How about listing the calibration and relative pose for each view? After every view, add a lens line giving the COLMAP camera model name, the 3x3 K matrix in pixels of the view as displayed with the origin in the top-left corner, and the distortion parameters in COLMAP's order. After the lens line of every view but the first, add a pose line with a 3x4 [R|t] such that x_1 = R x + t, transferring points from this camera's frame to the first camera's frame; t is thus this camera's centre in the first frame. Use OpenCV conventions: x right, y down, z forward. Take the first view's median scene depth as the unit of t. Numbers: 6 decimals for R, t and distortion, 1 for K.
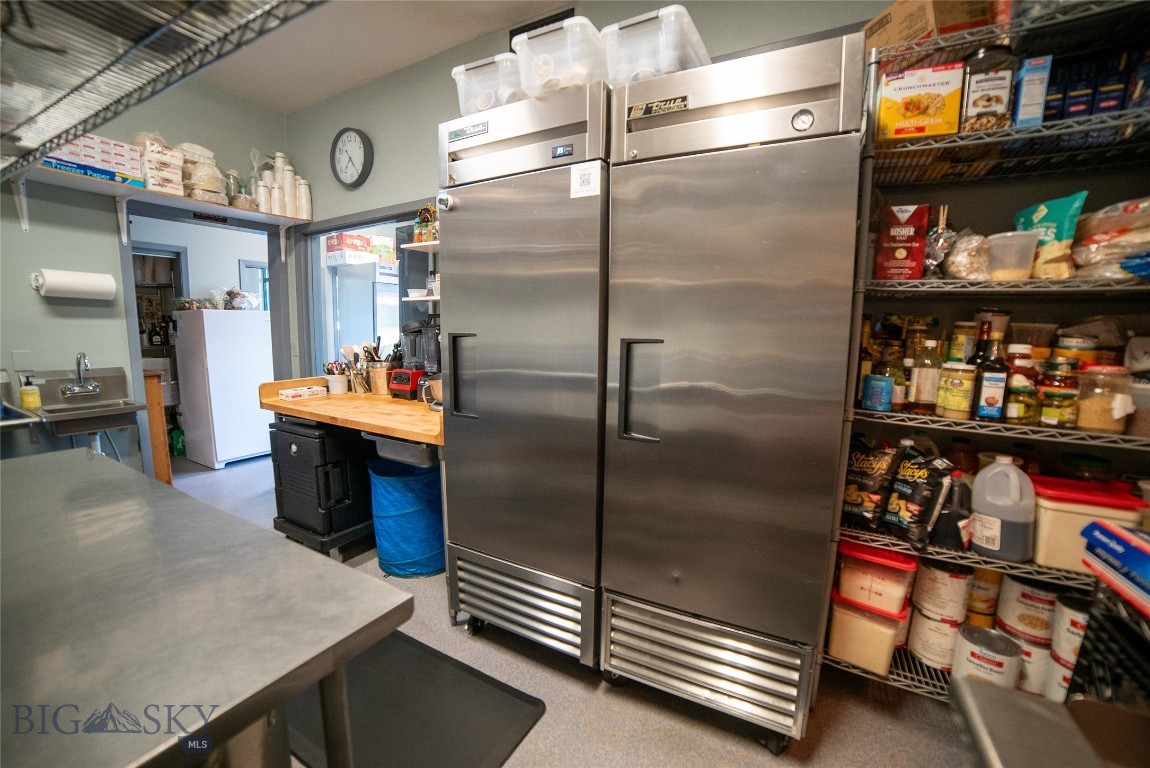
lens RADIAL K [[464.6, 0, 572.7], [0, 464.6, 384.1], [0, 0, 1]] dist [-0.096558, 0.030402]
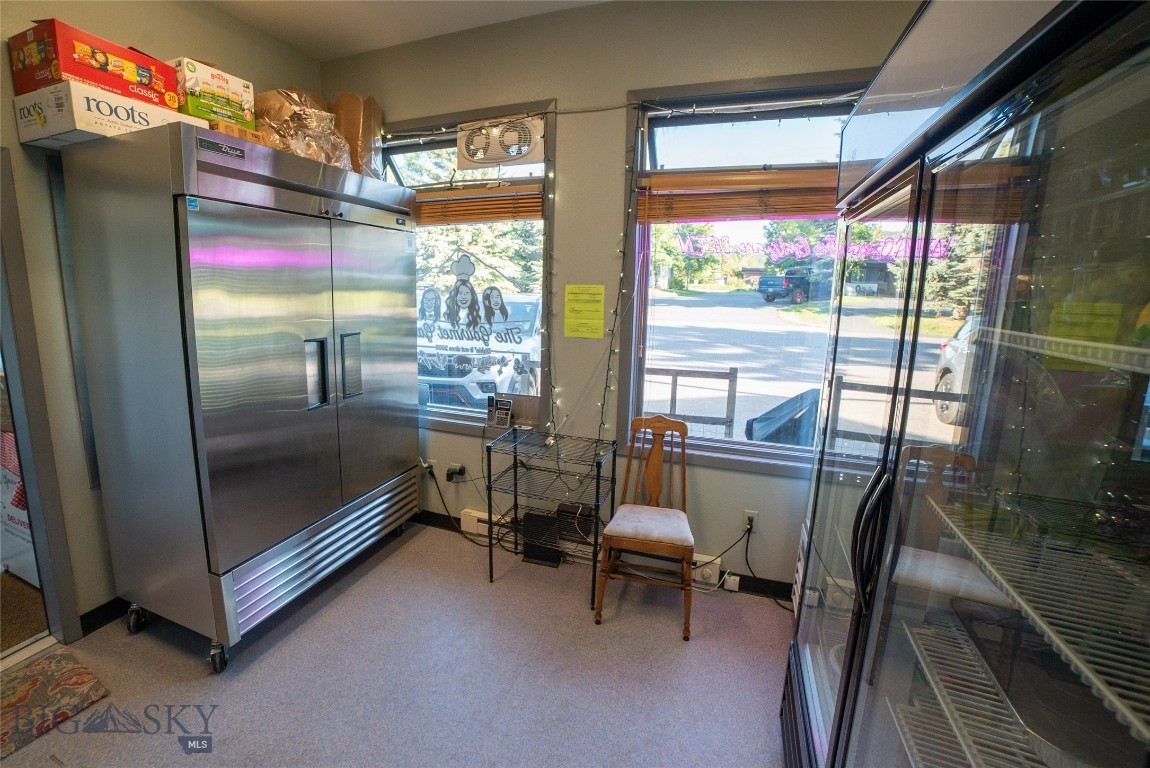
lens RADIAL K [[464.6, 0, 572.7], [0, 464.6, 384.1], [0, 0, 1]] dist [-0.096558, 0.030402]
pose [[0.987806, -0.033138, 0.152121, -0.948899], [0.020220, 0.996116, 0.085698, -0.497047], [-0.154370, -0.081578, 0.984639, 2.724517]]
